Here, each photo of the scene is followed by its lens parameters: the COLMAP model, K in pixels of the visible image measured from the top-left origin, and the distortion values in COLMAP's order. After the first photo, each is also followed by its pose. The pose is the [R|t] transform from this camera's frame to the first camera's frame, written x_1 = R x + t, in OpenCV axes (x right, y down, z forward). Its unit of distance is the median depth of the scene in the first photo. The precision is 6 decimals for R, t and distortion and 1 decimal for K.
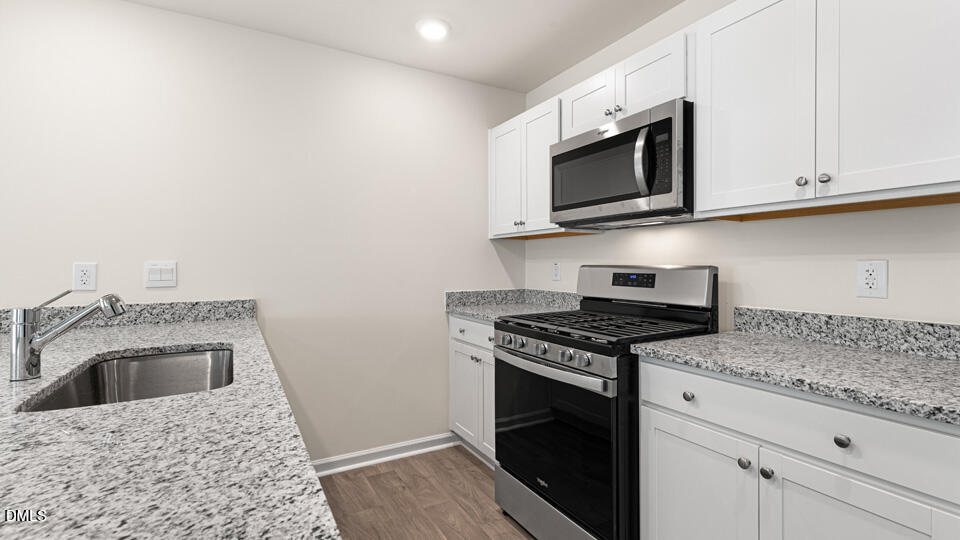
lens RADIAL K [[433.8, 0, 480.0], [0, 433.8, 270.0], [0, 0, 1]] dist [0.000073, 0.000079]
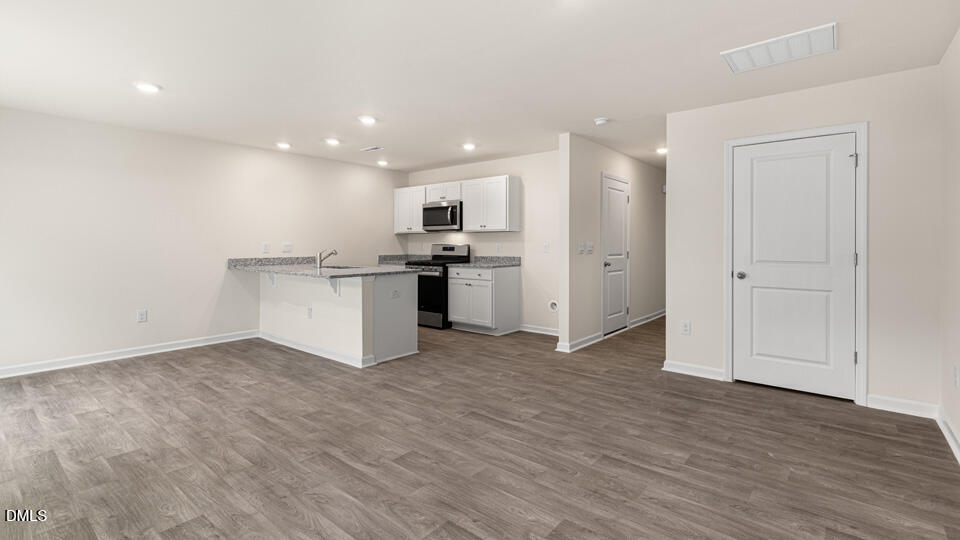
lens RADIAL K [[436.1, 0, 480.7], [0, 436.1, 247.9], [0, 0, 1]] dist [-0.000062, -0.000032]
pose [[0.933377, 0.000528, 0.358898, -0.637942], [0.002184, 0.999972, -0.007149, 0.042078], [-0.358892, 0.007456, 0.933349, -2.292279]]
